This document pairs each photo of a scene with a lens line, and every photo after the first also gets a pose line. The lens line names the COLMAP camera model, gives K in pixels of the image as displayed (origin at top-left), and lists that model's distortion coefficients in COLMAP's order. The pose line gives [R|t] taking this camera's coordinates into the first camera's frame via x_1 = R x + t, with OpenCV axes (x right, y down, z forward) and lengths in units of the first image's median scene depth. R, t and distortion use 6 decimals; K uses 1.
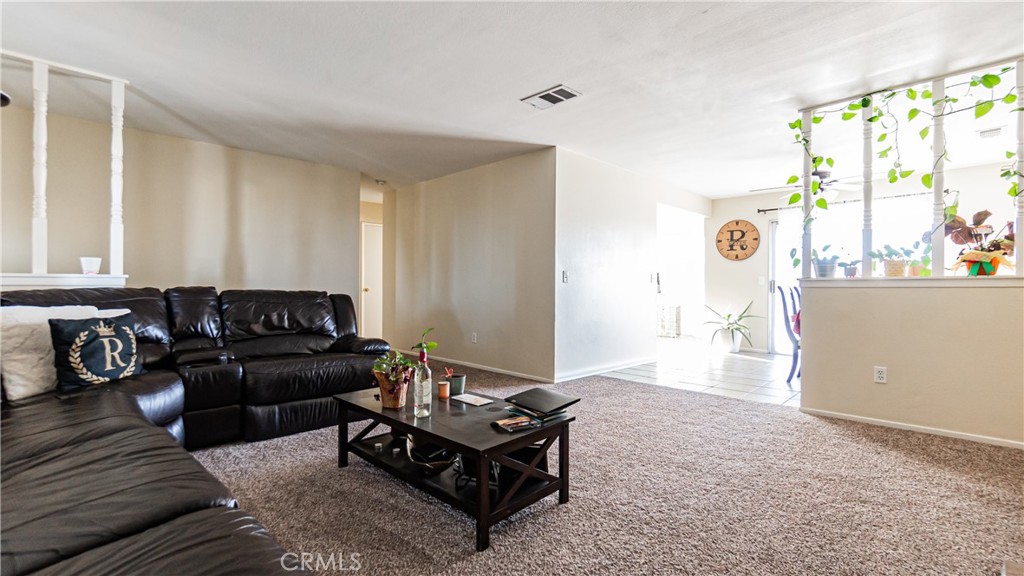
lens RADIAL K [[452.6, 0, 513.2], [0, 452.6, 287.8], [0, 0, 1]] dist [-0.007419, 0.000578]
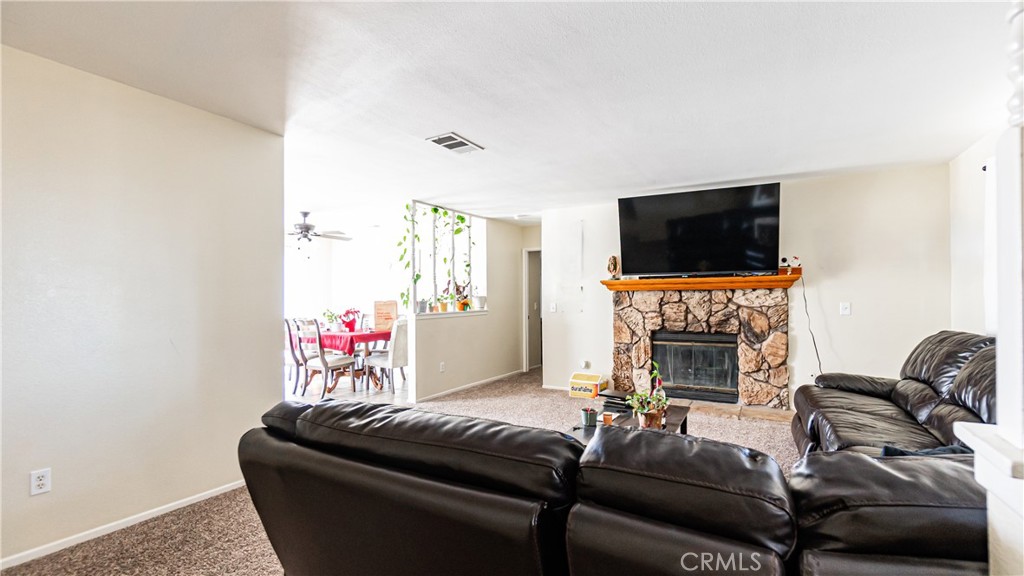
lens RADIAL K [[452.6, 0, 515.7], [0, 452.6, 298.6], [0, 0, 1]] dist [-0.007419, 0.000578]
pose [[-0.242314, 0.003733, 0.970191, -0.437903], [0.009348, 0.999955, -0.001513, -0.033163], [-0.970153, 0.008703, -0.242338, 0.524850]]
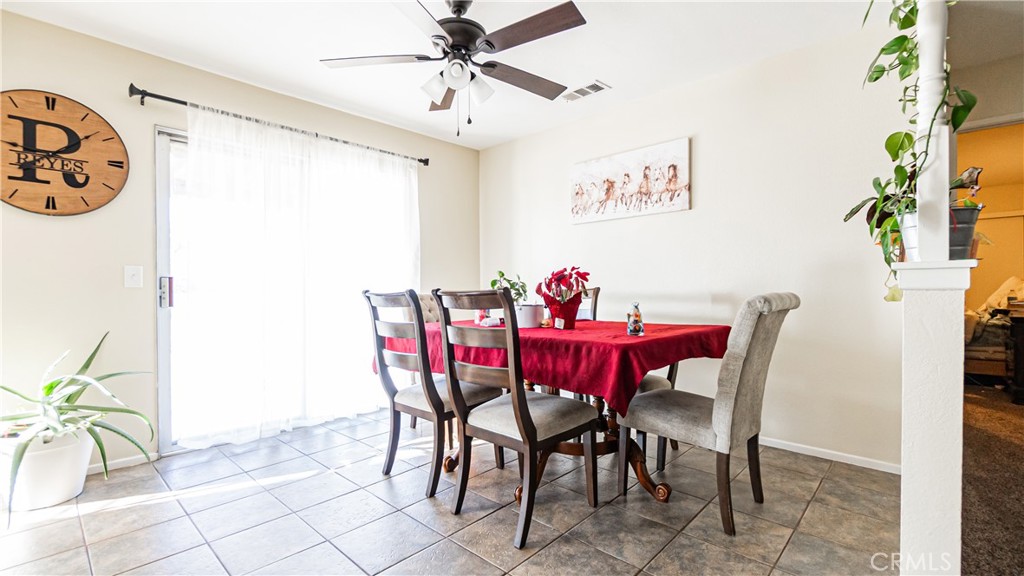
lens RADIAL K [[452.6, 0, 511.9], [0, 452.6, 294.5], [0, 0, 1]] dist [-0.007419, 0.000578]
pose [[-0.016317, -0.010720, 0.999809, 0.157295], [0.007107, 0.999916, 0.010838, -0.002310], [-0.999842, 0.007283, -0.016239, 0.669238]]
